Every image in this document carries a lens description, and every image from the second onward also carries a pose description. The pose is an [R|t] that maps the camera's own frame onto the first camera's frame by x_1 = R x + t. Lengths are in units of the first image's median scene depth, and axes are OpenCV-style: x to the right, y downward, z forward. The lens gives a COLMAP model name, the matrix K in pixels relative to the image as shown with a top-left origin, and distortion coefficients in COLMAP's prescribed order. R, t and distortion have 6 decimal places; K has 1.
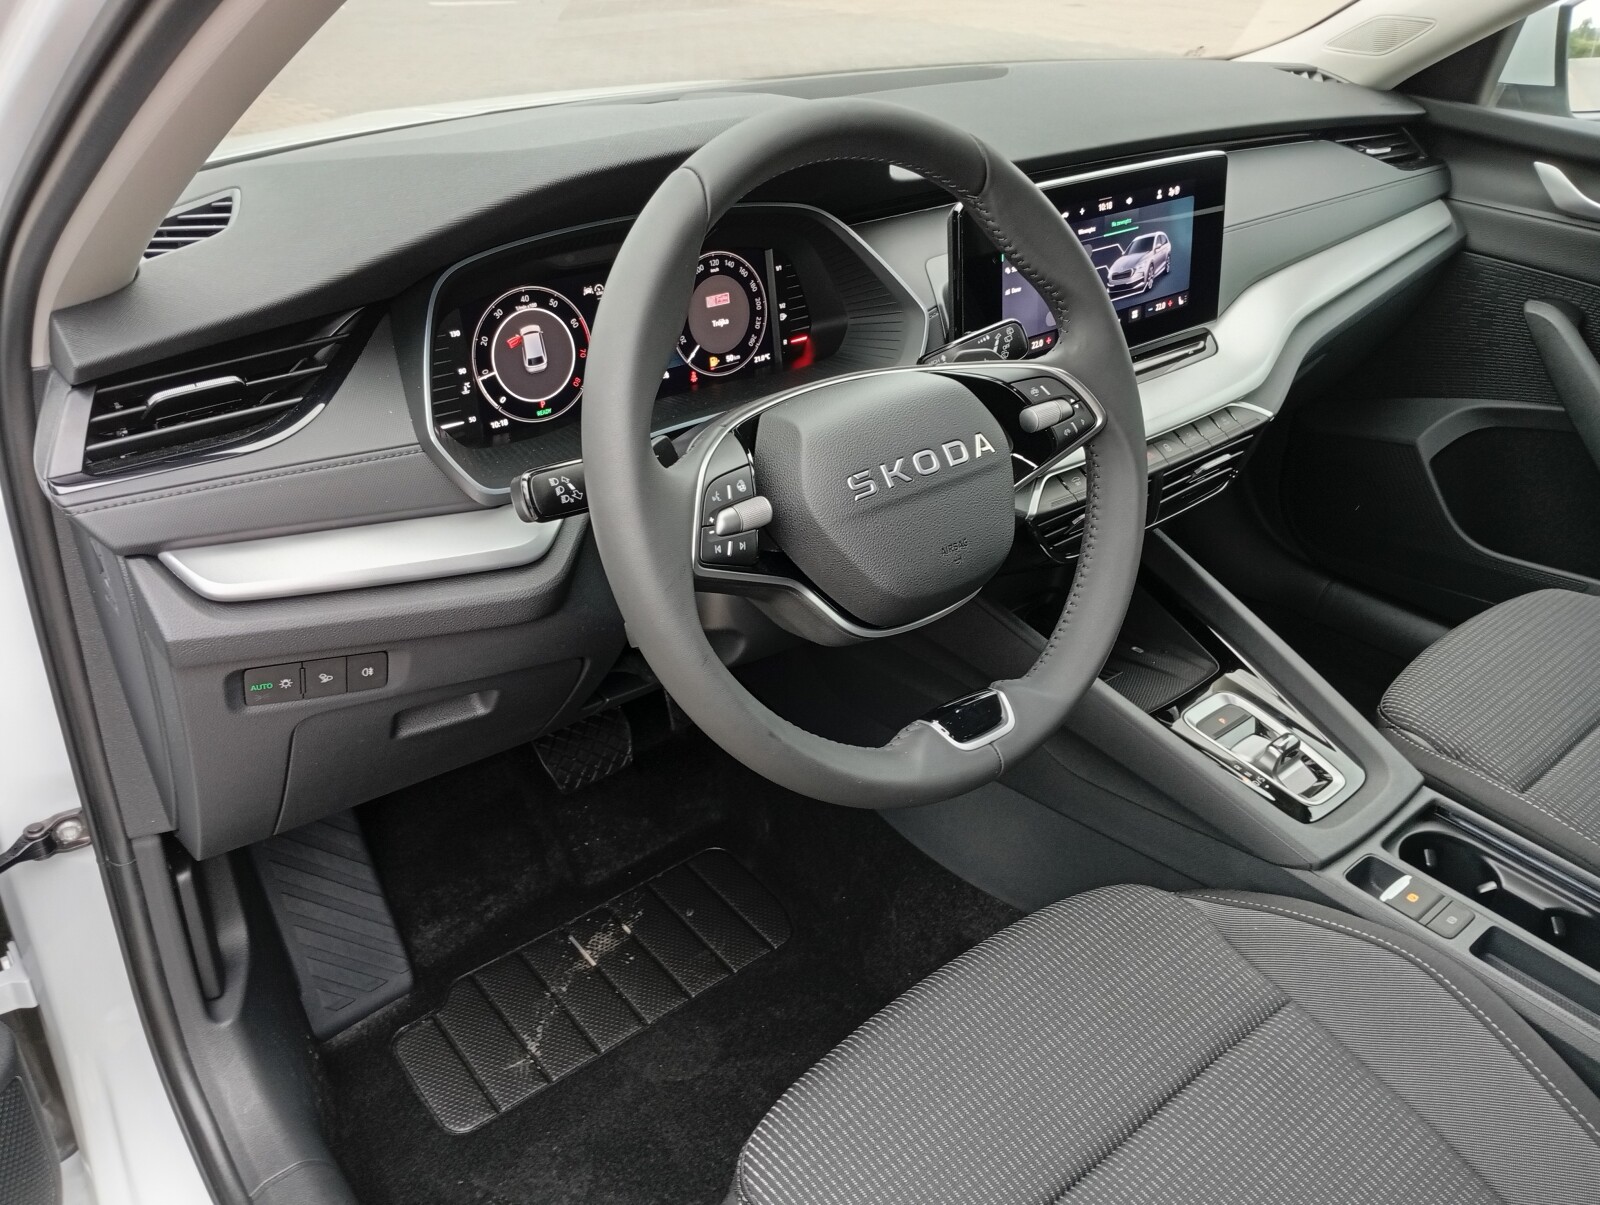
lens RADIAL K [[1257.1, 0, 768.1], [0, 1257.1, 614.8], [0, 0, 1]] dist [-0.001634, -0.054194]
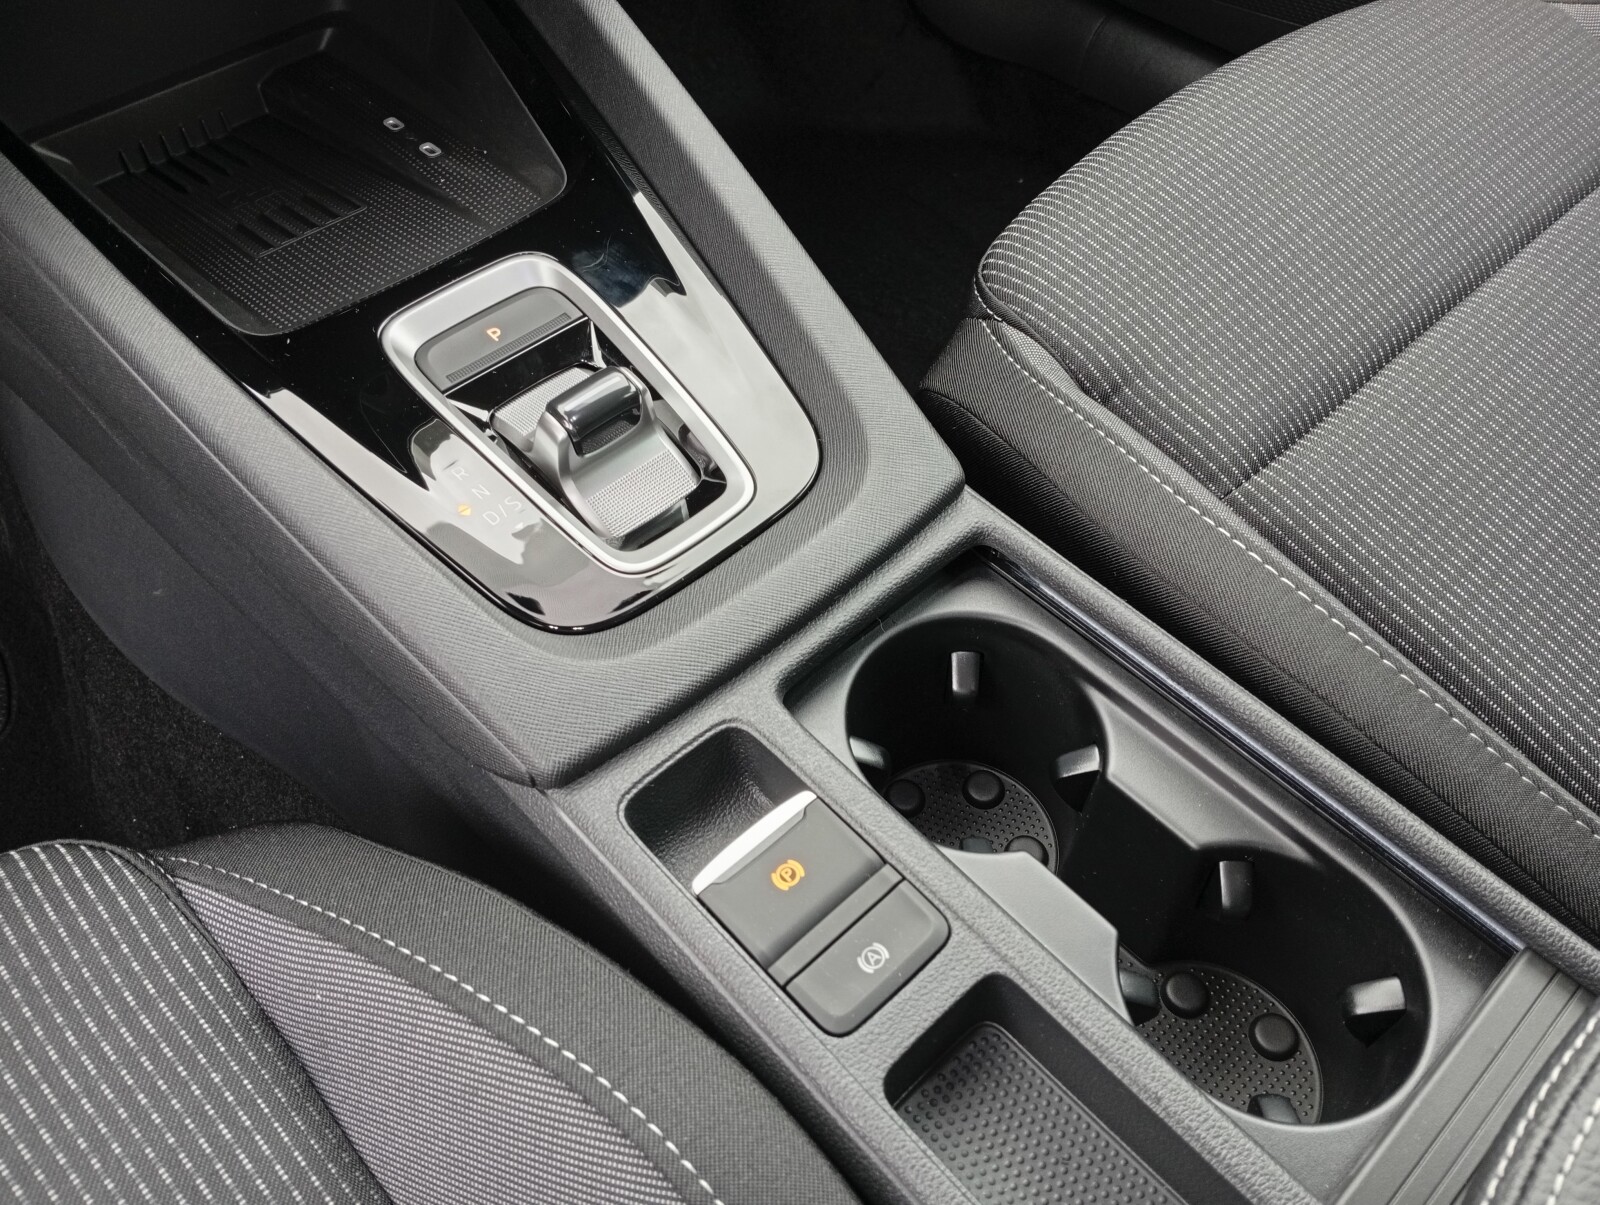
lens RADIAL K [[1257.1, 0, 787.3], [0, 1257.1, 619.5], [0, 0, 1]] dist [-0.001634, -0.054194]
pose [[0.997817, -0.055809, 0.035319, 0.476084], [0.039399, 0.932172, 0.359867, 0.034345], [-0.053007, -0.357689, 0.932335, 0.659889]]
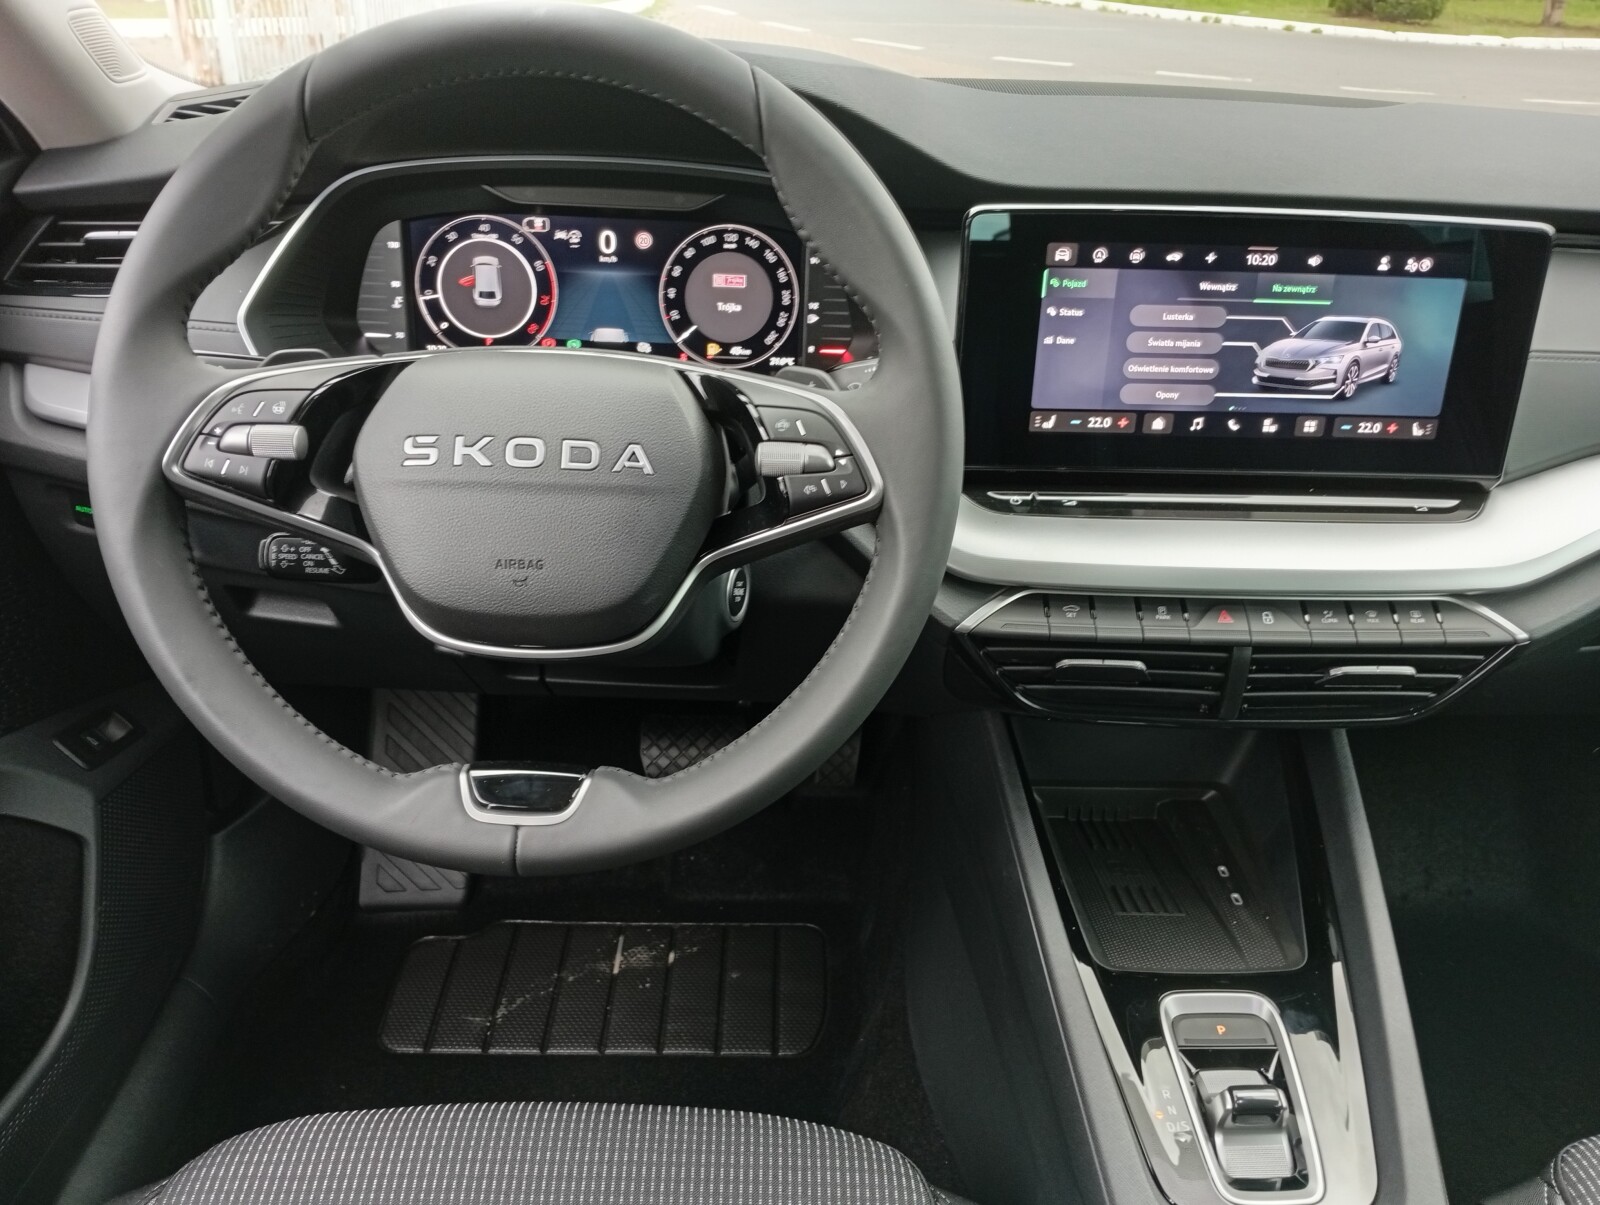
lens RADIAL K [[1257.1, 0, 789.4], [0, 1257.1, 617.4], [0, 0, 1]] dist [-0.001634, -0.054194]
pose [[0.786710, 0.310159, -0.533749, 0.516271], [-0.337044, 0.940184, 0.049556, -0.085463], [0.517193, 0.140911, 0.844190, 0.308677]]
